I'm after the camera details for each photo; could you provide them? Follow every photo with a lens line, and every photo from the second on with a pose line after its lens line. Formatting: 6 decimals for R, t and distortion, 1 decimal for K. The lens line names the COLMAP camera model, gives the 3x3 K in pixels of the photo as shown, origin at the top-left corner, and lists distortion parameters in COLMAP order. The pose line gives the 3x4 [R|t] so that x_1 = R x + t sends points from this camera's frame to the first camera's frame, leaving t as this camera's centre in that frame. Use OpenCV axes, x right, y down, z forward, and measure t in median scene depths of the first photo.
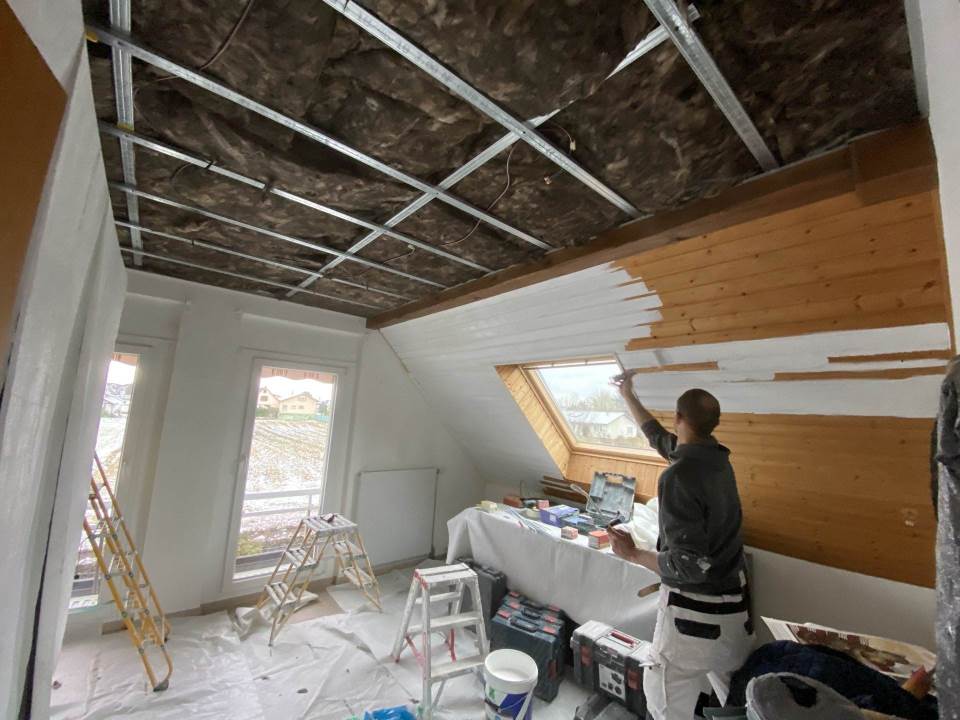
lens RADIAL K [[389.4, 0, 477.4], [0, 389.4, 357.5], [0, 0, 1]] dist [0.016292, -0.019600]
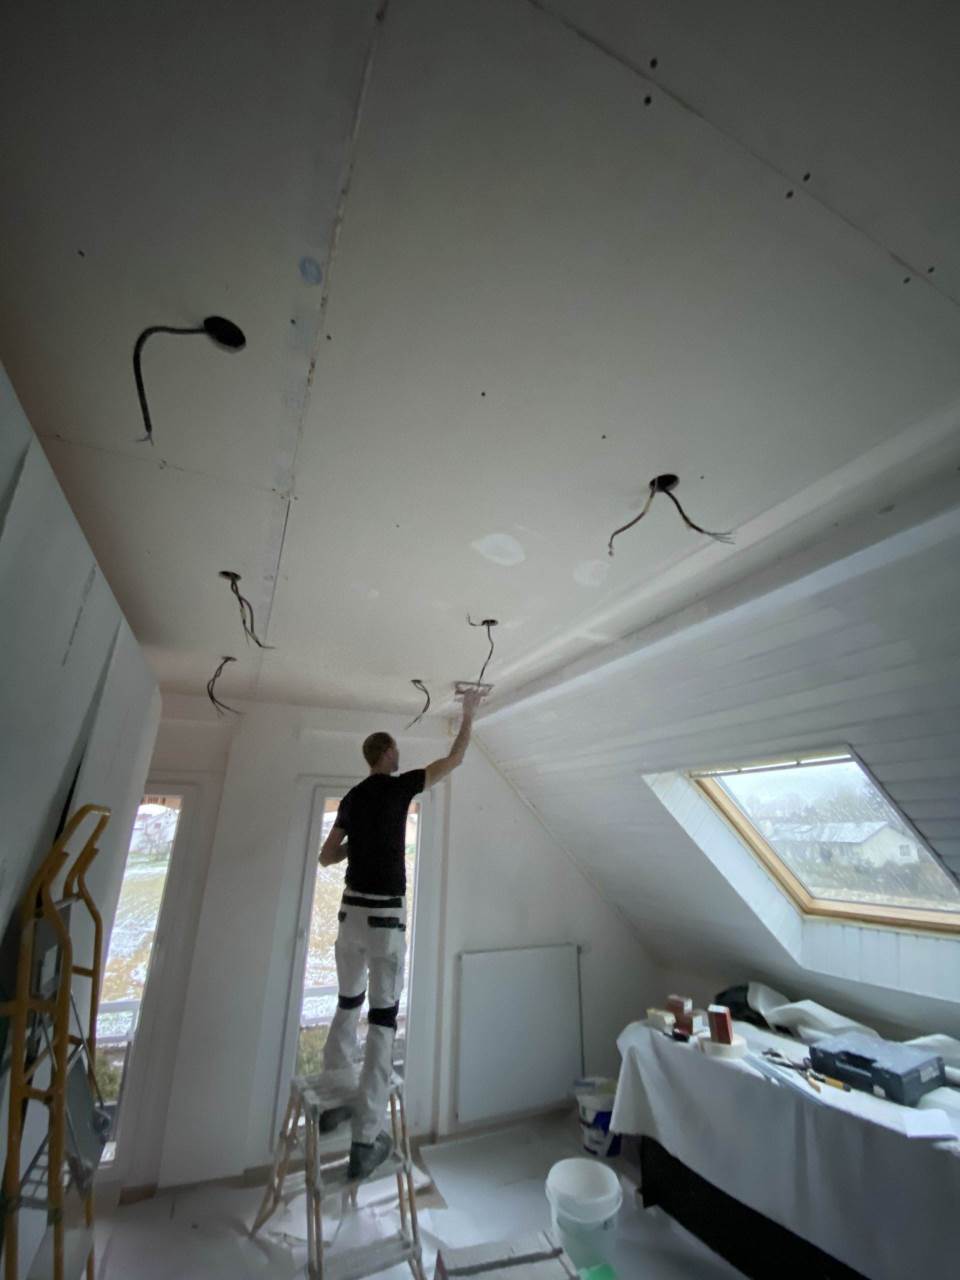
lens RADIAL K [[523.0, 0, 486.3], [0, 523.0, 634.7], [0, 0, 1]] dist [0.000770, -0.013773]
pose [[0.962260, -0.136506, -0.235417, 0.041245], [0.079800, 0.968602, -0.235462, -0.030195], [0.260167, 0.207789, 0.942940, 0.095936]]
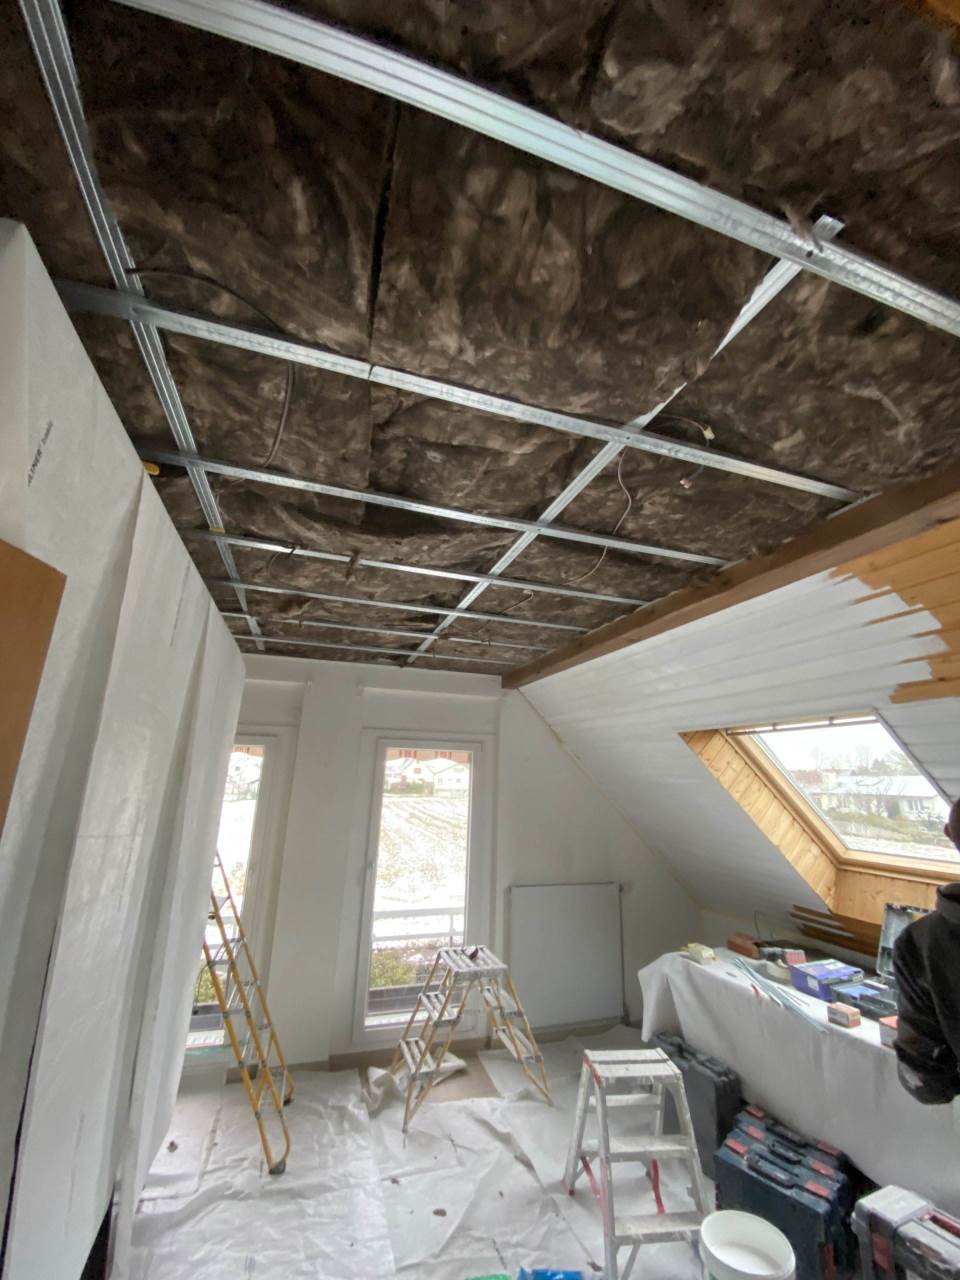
lens RADIAL K [[519.1, 0, 484.7], [0, 519.1, 638.1], [0, 0, 1]] dist [0.016292, -0.019600]
pose [[0.930390, -0.123706, -0.345066, 0.085384], [0.076122, 0.986017, -0.148243, -0.044635], [0.358579, 0.111657, 0.926797, 0.023374]]
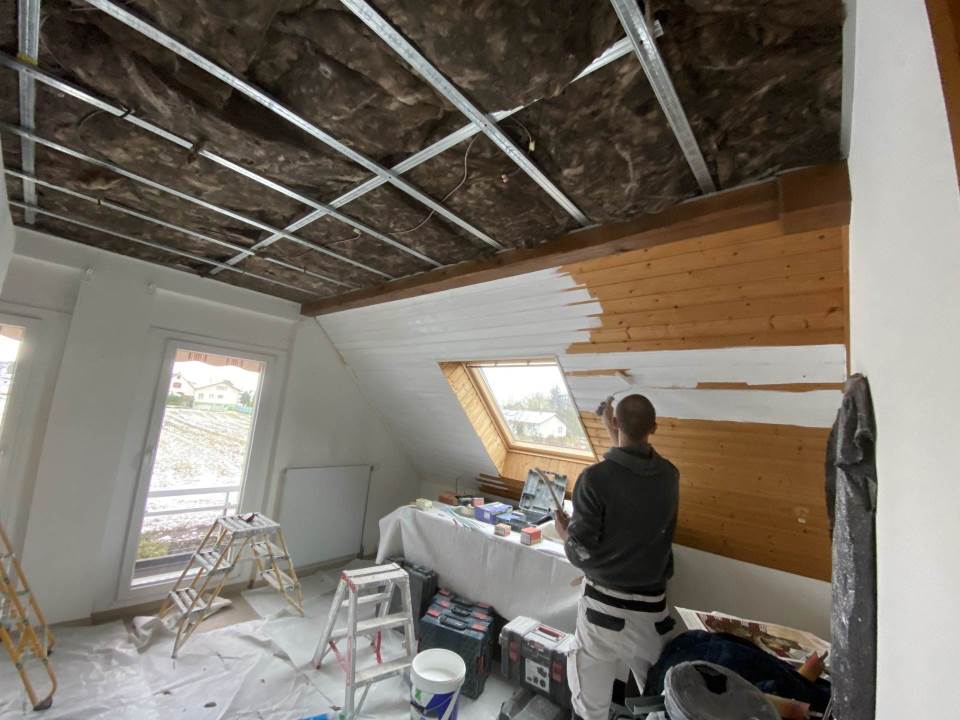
lens RADIAL K [[389.4, 0, 477.4], [0, 389.4, 357.5], [0, 0, 1]] dist [0.016292, -0.019600]
pose [[0.986777, 0.053797, 0.152895, -0.010194], [-0.054923, 0.998486, 0.003149, 0.001974], [-0.152494, -0.011505, 0.988237, 0.014972]]
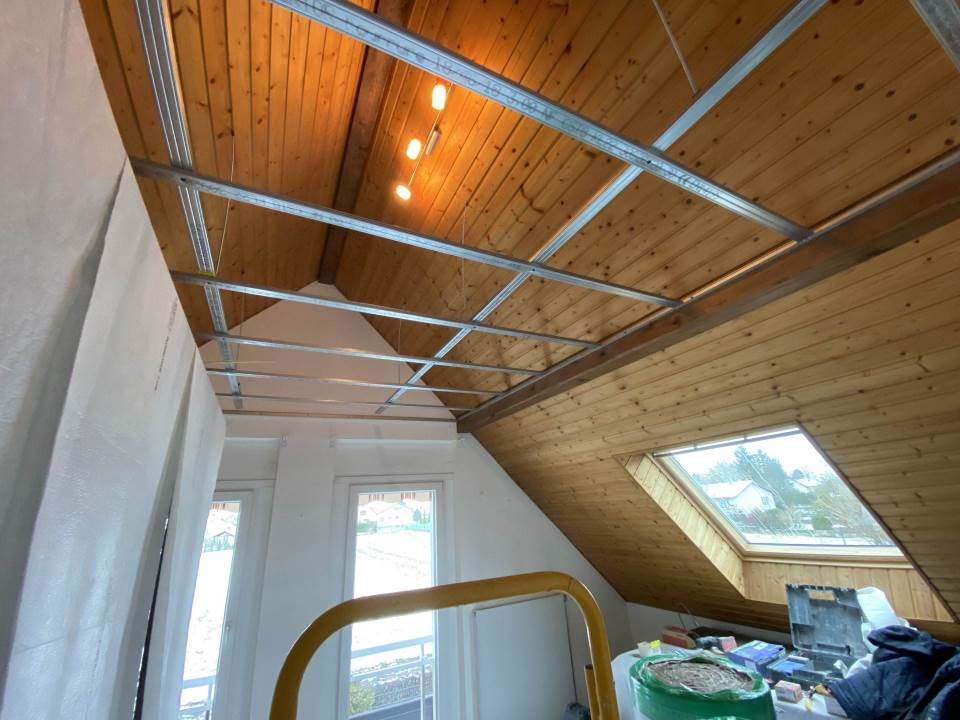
lens RADIAL K [[389.4, 0, 477.4], [0, 389.4, 357.5], [0, 0, 1]] dist [0.016292, -0.019600]
pose [[0.966399, -0.189073, -0.174136, -0.077020], [0.145252, 0.960612, -0.236909, -0.041337], [0.212071, 0.203655, 0.955798, 0.148753]]
